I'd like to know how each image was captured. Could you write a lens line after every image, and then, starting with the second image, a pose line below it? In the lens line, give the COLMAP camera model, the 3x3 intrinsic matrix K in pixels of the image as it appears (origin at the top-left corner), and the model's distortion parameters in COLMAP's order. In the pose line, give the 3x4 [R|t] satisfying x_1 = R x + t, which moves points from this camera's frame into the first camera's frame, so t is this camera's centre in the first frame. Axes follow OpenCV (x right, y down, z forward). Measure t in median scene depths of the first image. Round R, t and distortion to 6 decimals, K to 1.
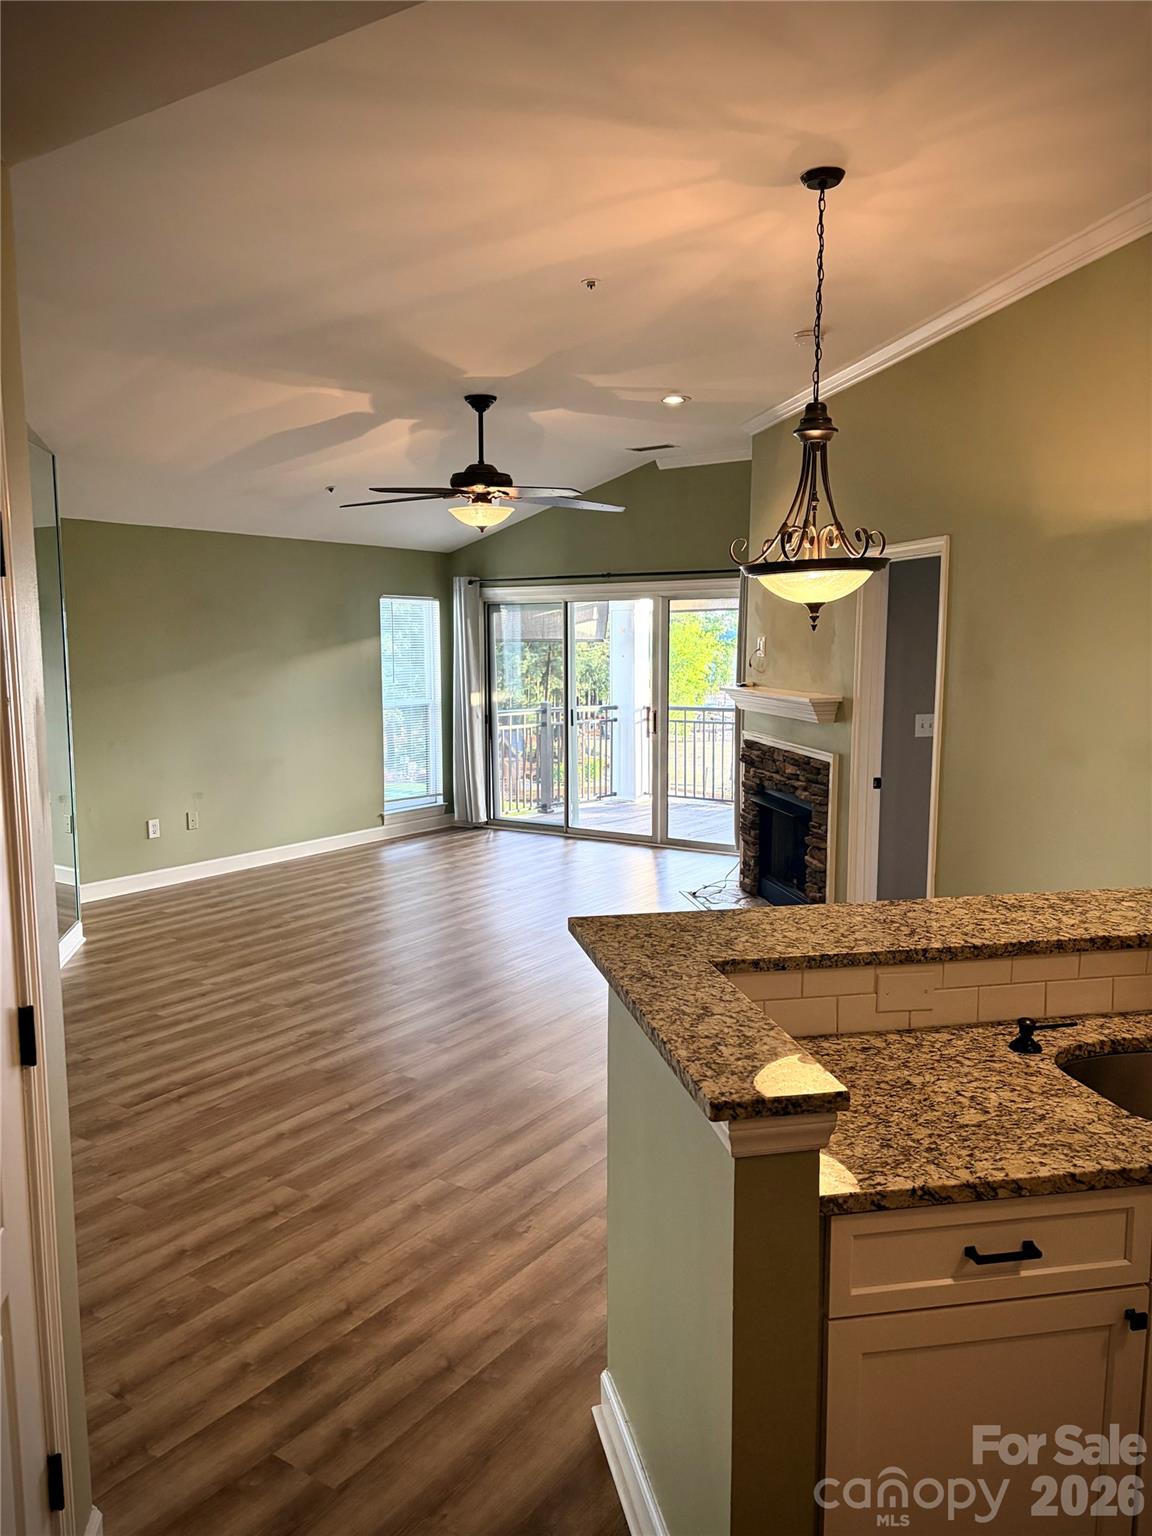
lens RADIAL K [[1171.3, 0, 572.6], [0, 1171.3, 775.5], [0, 0, 1]] dist [0.007376, 0.001470]
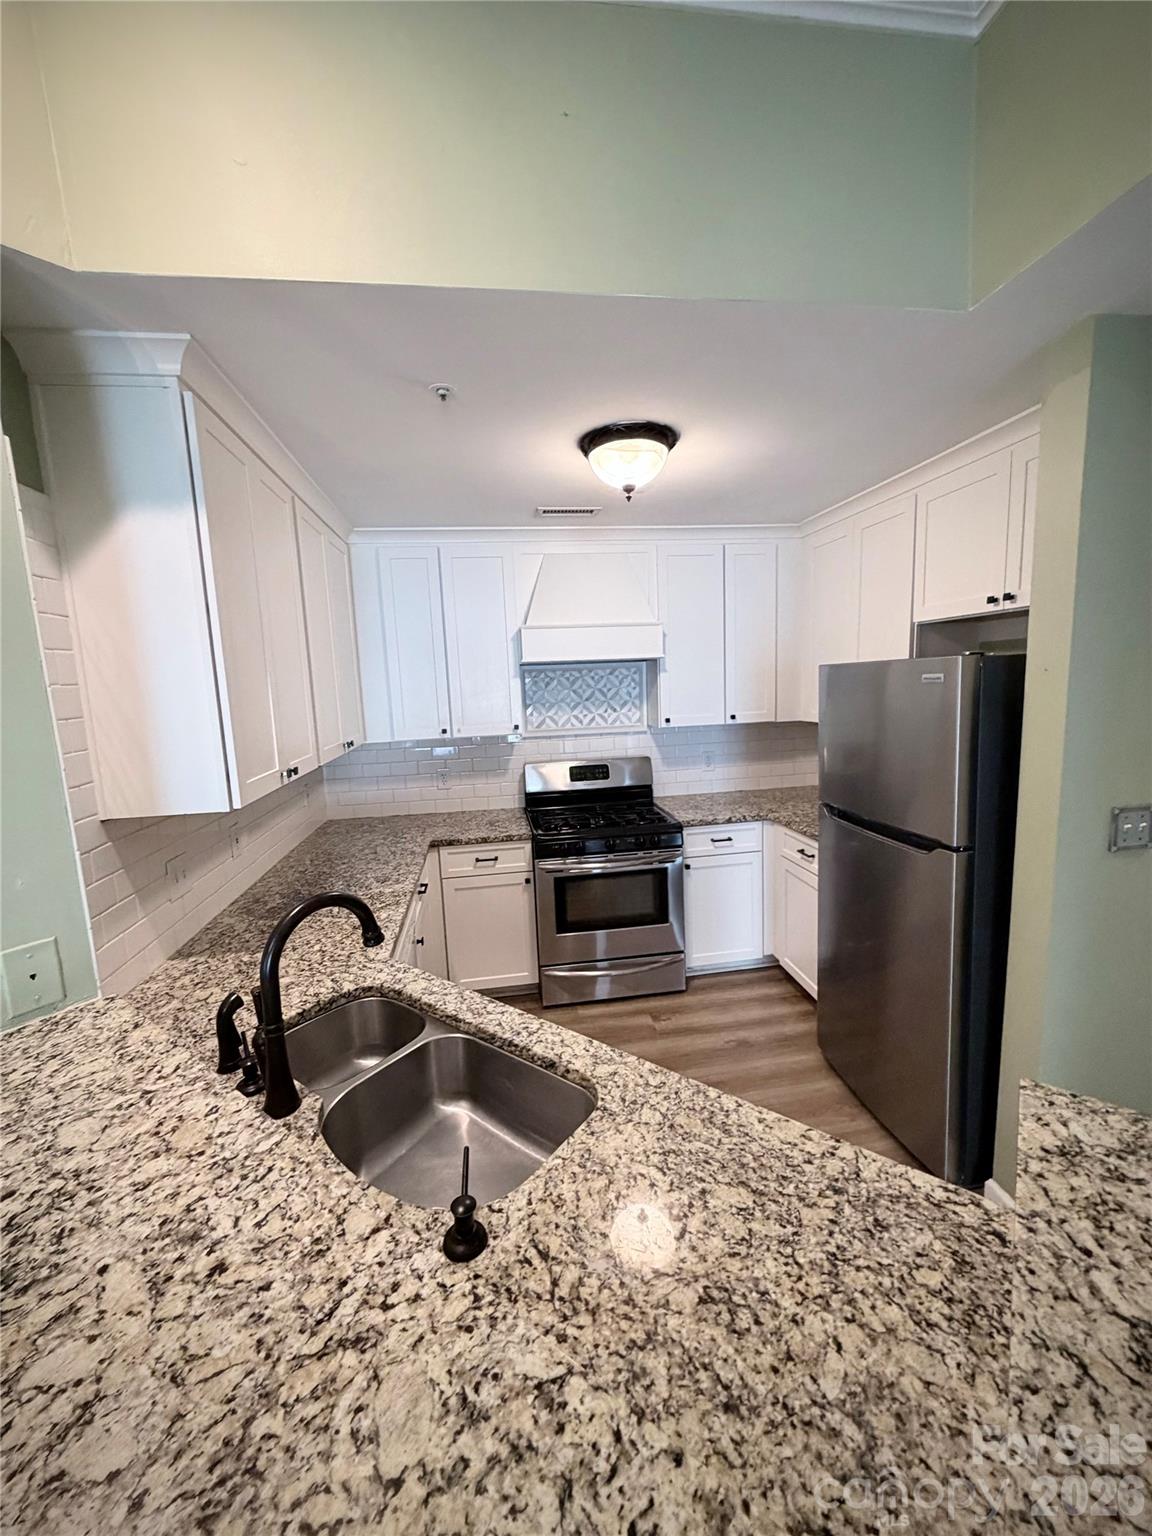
lens RADIAL K [[616.1, 0, 565.6], [0, 616.1, 760.7], [0, 0, 1]] dist [-0.002067, -0.000321]
pose [[-0.674631, -0.065683, 0.735227, 0.077539], [0.132564, 0.969059, 0.208211, -0.101082], [-0.726154, 0.237930, -0.645050, 0.960459]]
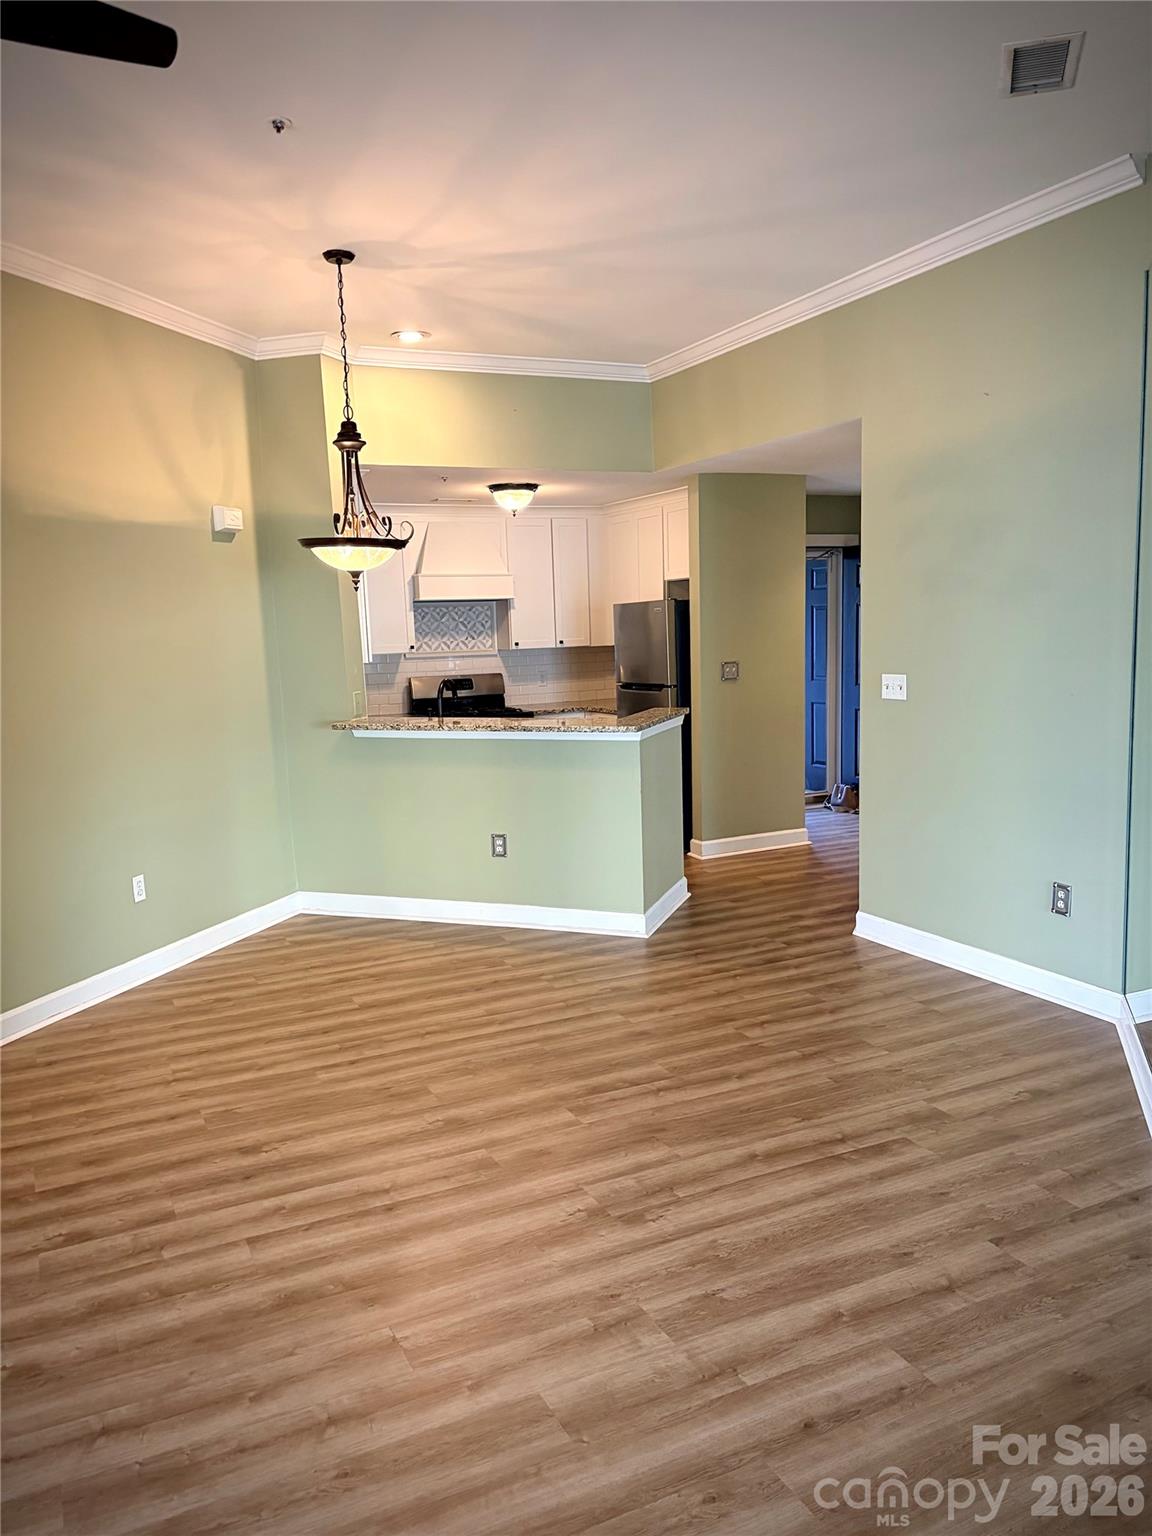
lens RADIAL K [[1171.3, 0, 576.4], [0, 1171.3, 768.6], [0, 0, 1]] dist [0.007376, 0.001470]
pose [[-0.870852, -0.026206, 0.490847, -0.921582], [0.096973, 0.969793, 0.223825, -0.275104], [-0.481885, 0.242517, -0.842005, 2.783251]]
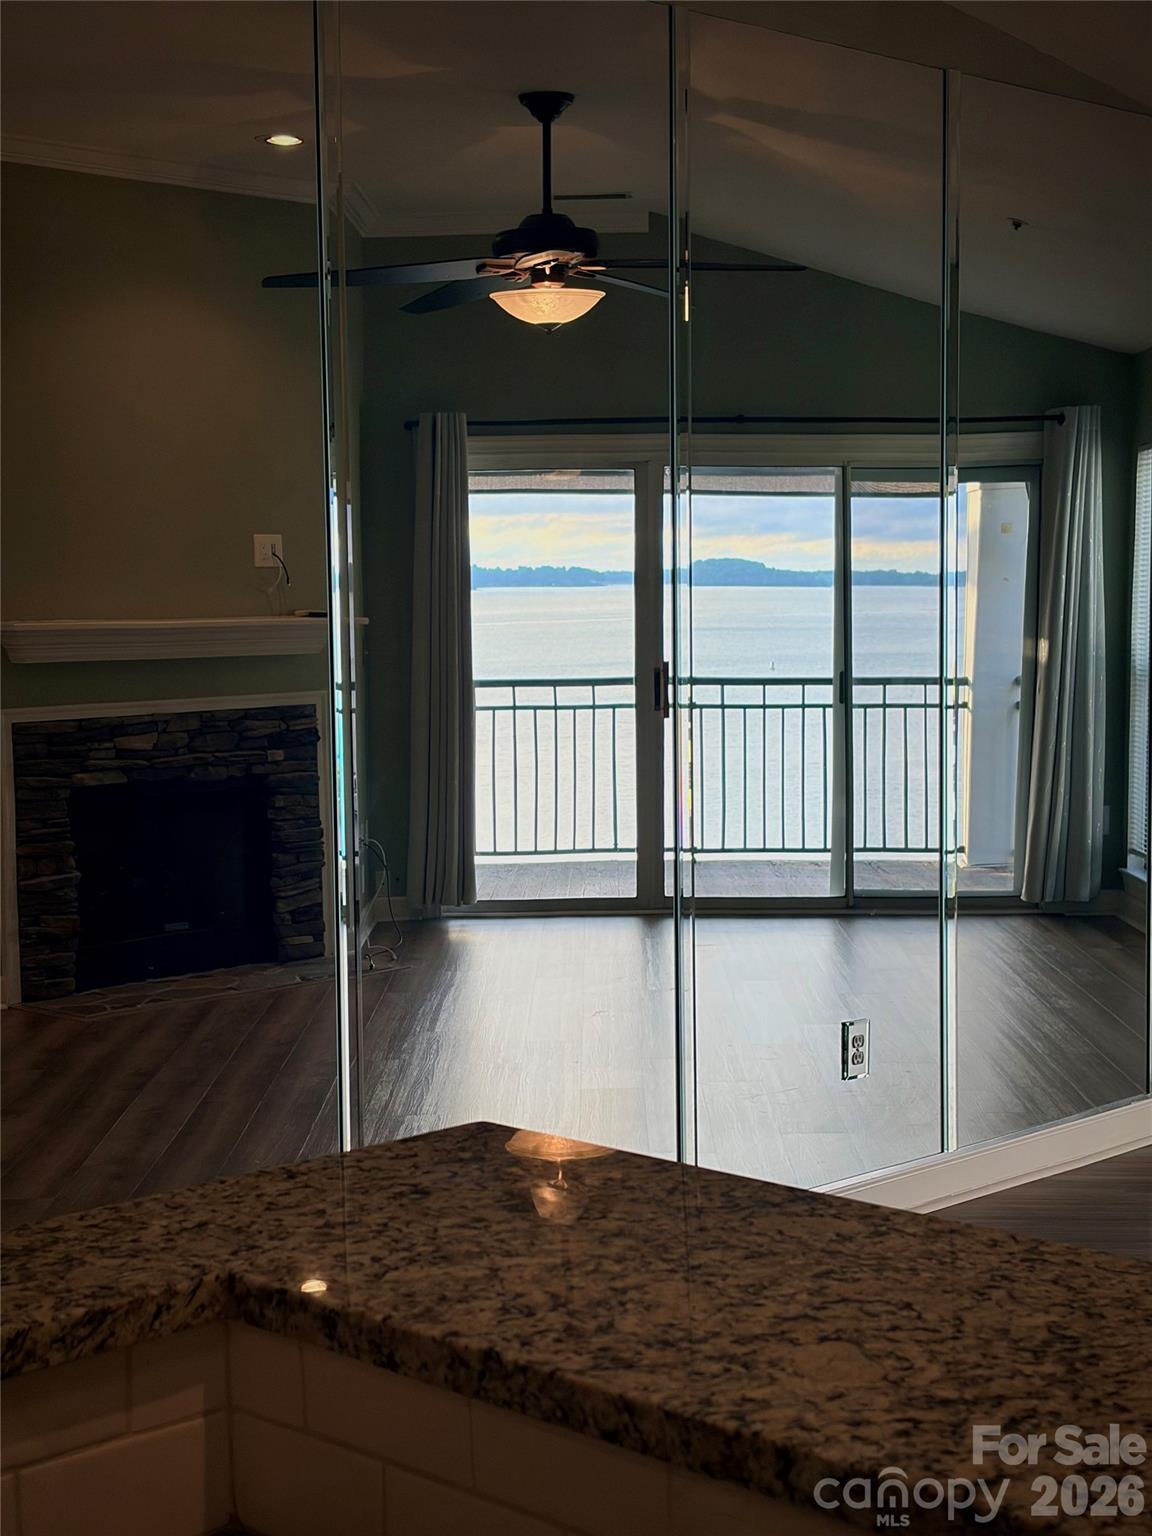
lens RADIAL K [[2418.9, 0, 575.8], [0, 2418.9, 769.9], [0, 0, 1]] dist [0.102793, 0.000000]
pose [[0.573503, 0.058233, -0.817131, 0.604519], [-0.090028, 0.995909, 0.007788, 0.006104], [0.814242, 0.069098, 0.576399, 0.585116]]
